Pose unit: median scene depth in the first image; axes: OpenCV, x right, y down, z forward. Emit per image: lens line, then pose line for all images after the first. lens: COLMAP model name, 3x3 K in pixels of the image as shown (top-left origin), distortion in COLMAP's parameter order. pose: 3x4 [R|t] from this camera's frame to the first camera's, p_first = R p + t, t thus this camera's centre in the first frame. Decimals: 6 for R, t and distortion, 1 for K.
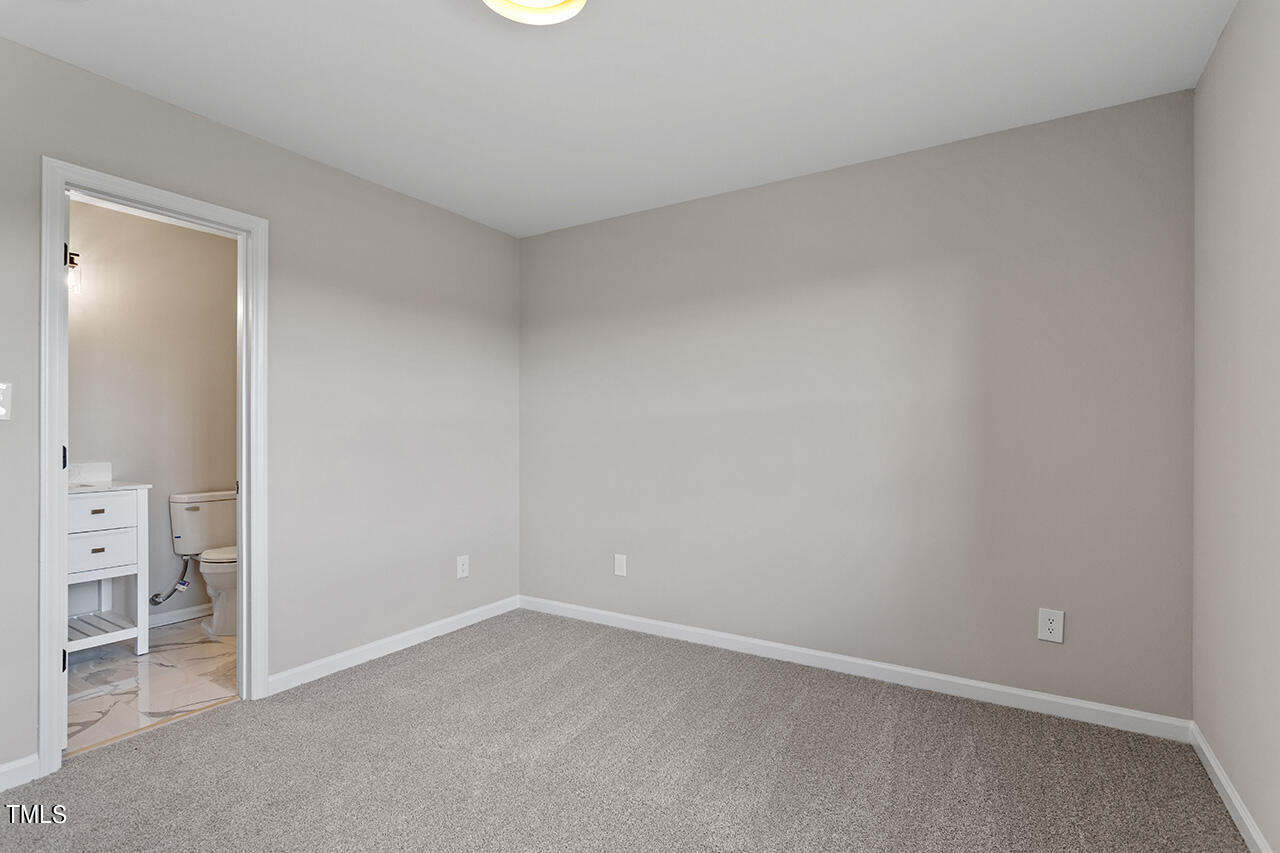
lens RADIAL K [[617.9, 0, 638.9], [0, 617.9, 433.1], [0, 0, 1]] dist [0.009868, -0.000231]
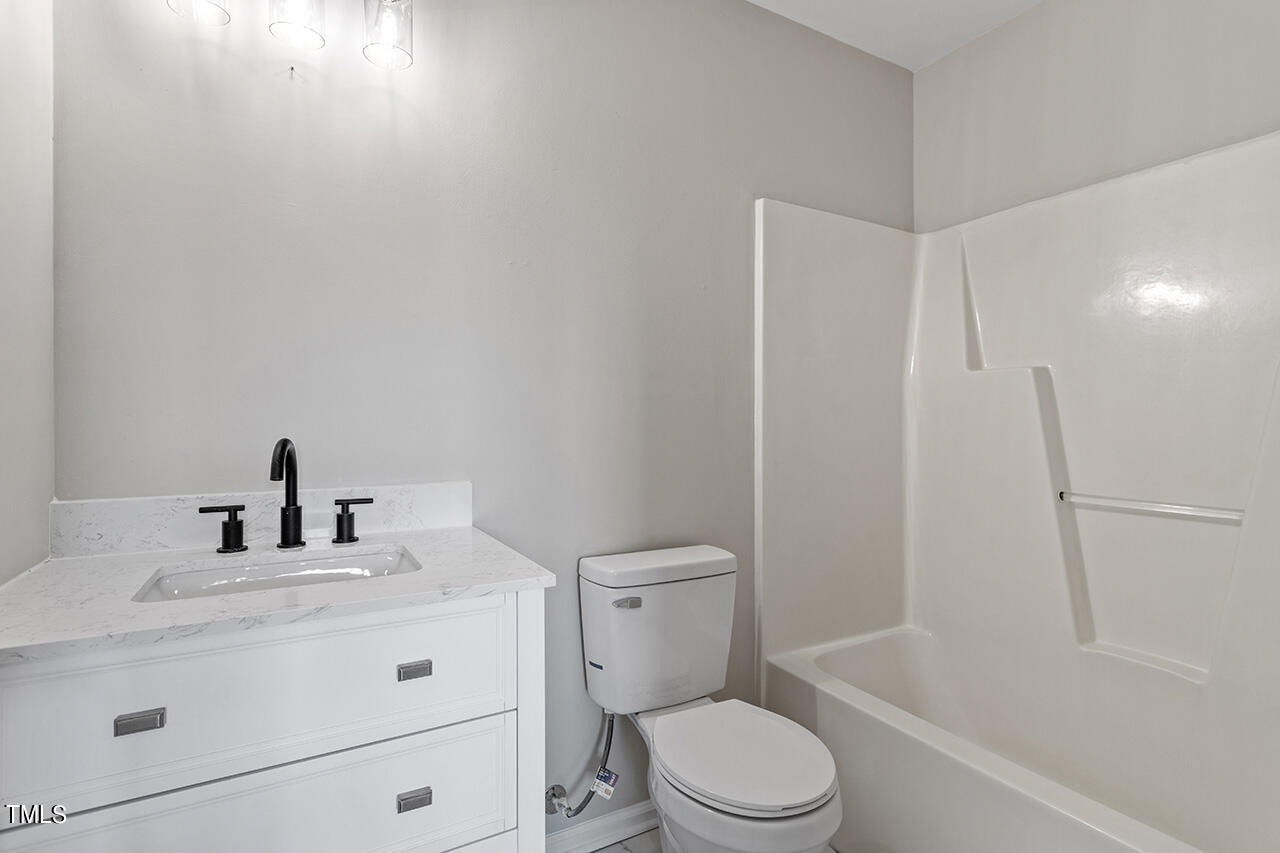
lens RADIAL K [[617.9, 0, 623.3], [0, 617.9, 422.2], [0, 0, 1]] dist [0.009868, -0.000231]
pose [[0.868718, 0.001274, -0.495305, -0.524228], [-0.003566, 0.999987, -0.003682, 0.007434], [0.495293, 0.004965, 0.868712, 0.652880]]
